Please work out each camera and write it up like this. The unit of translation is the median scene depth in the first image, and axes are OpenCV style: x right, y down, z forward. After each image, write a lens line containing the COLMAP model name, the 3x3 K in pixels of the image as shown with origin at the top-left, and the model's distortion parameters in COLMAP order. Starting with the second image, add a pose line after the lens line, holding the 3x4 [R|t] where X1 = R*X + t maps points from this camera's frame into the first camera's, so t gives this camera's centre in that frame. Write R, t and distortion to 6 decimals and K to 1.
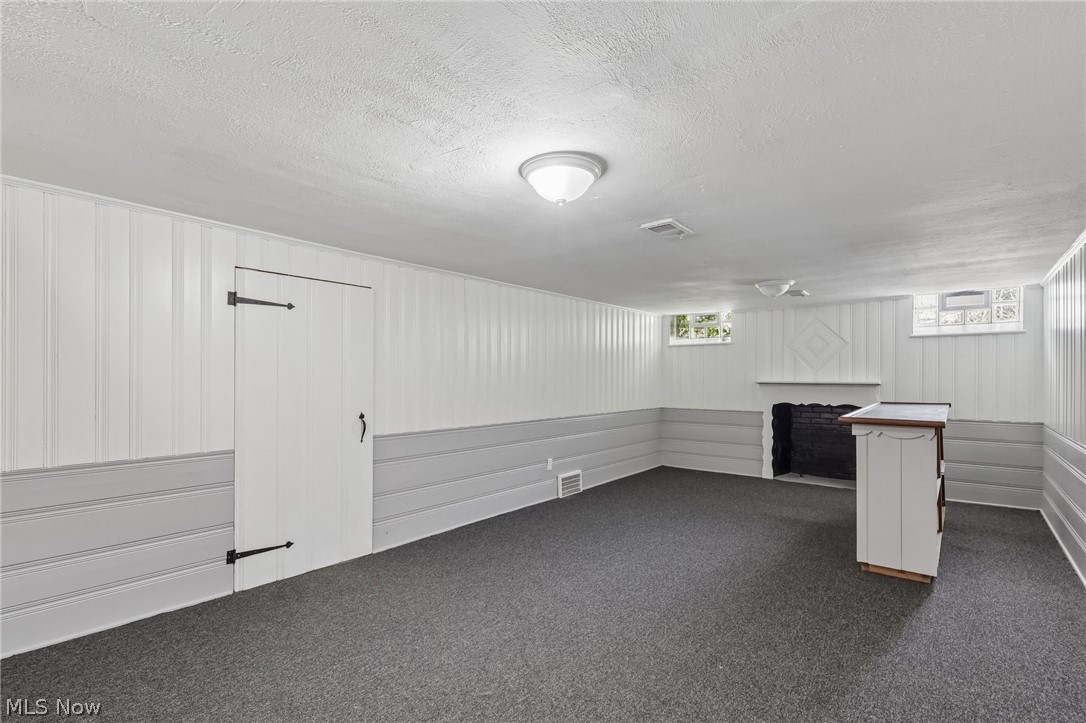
lens RADIAL K [[510.0, 0, 545.0], [0, 510.0, 377.0], [0, 0, 1]] dist [0.000143, 0.000485]
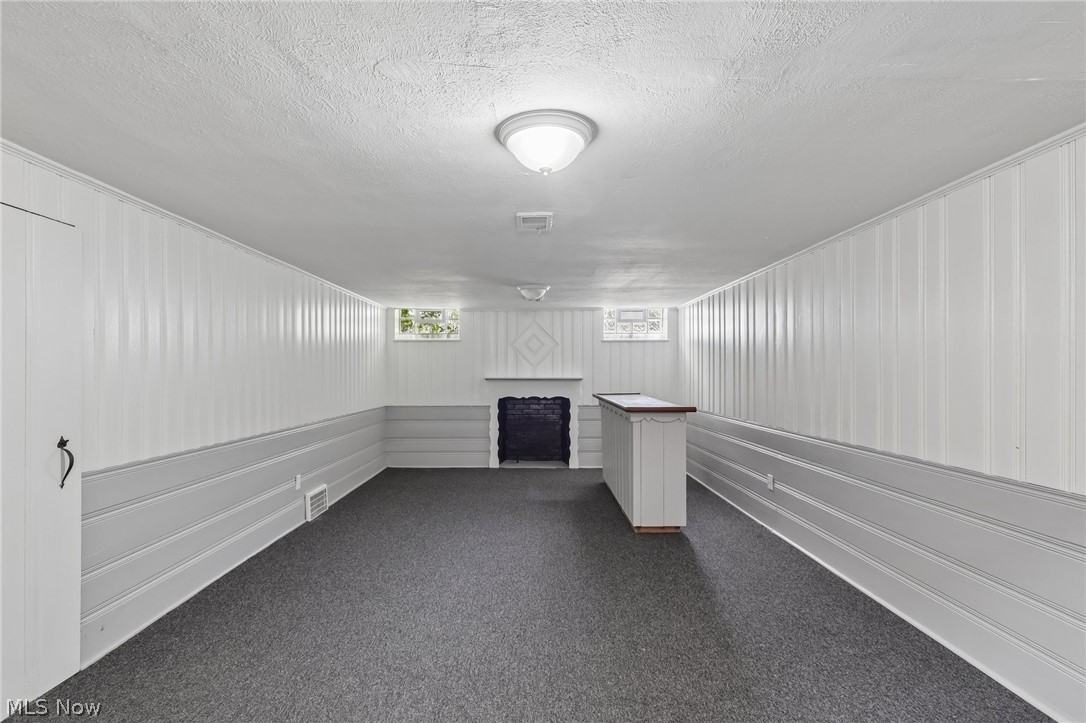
lens RADIAL K [[508.1, 0, 538.1], [0, 508.1, 373.7], [0, 0, 1]] dist [-0.002181, 0.000582]
pose [[0.773654, -0.003142, 0.633600, -0.201220], [0.001907, 0.999995, 0.002630, -0.002024], [-0.633605, -0.000826, 0.773656, 0.134361]]
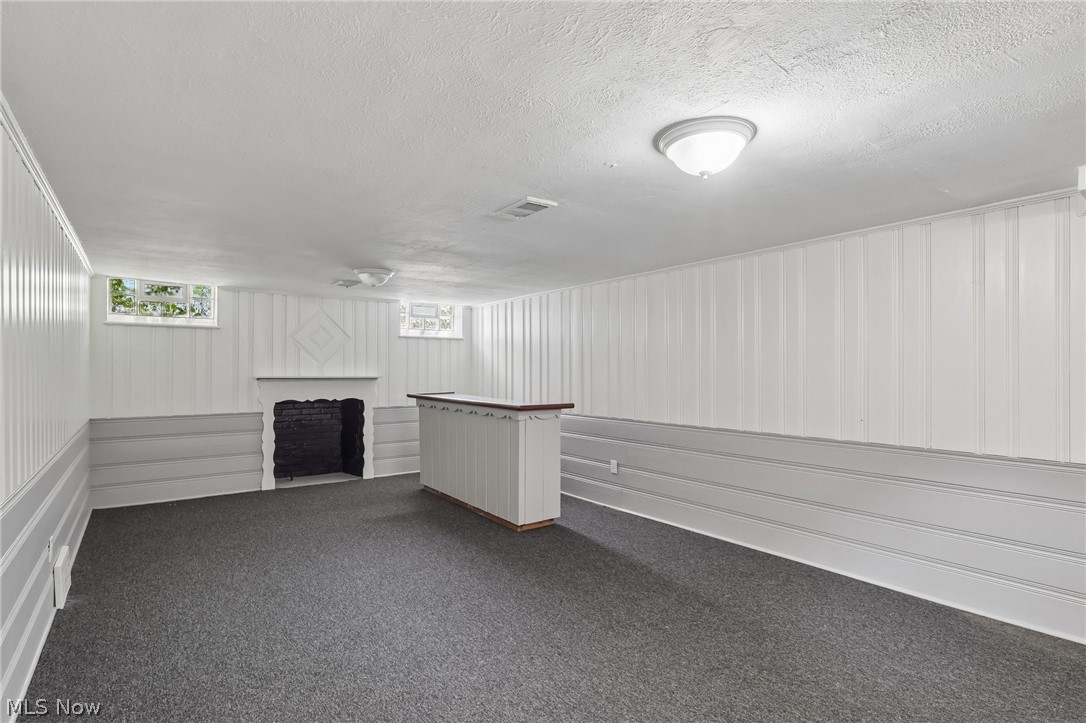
lens RADIAL K [[520.2, 0, 537.4], [0, 520.2, 371.5], [0, 0, 1]] dist [-0.003709, 0.000636]
pose [[0.250454, -0.000691, 0.968128, -0.351656], [-0.001541, 0.999998, 0.001113, -0.001706], [-0.968127, -0.001770, 0.250453, 0.408017]]
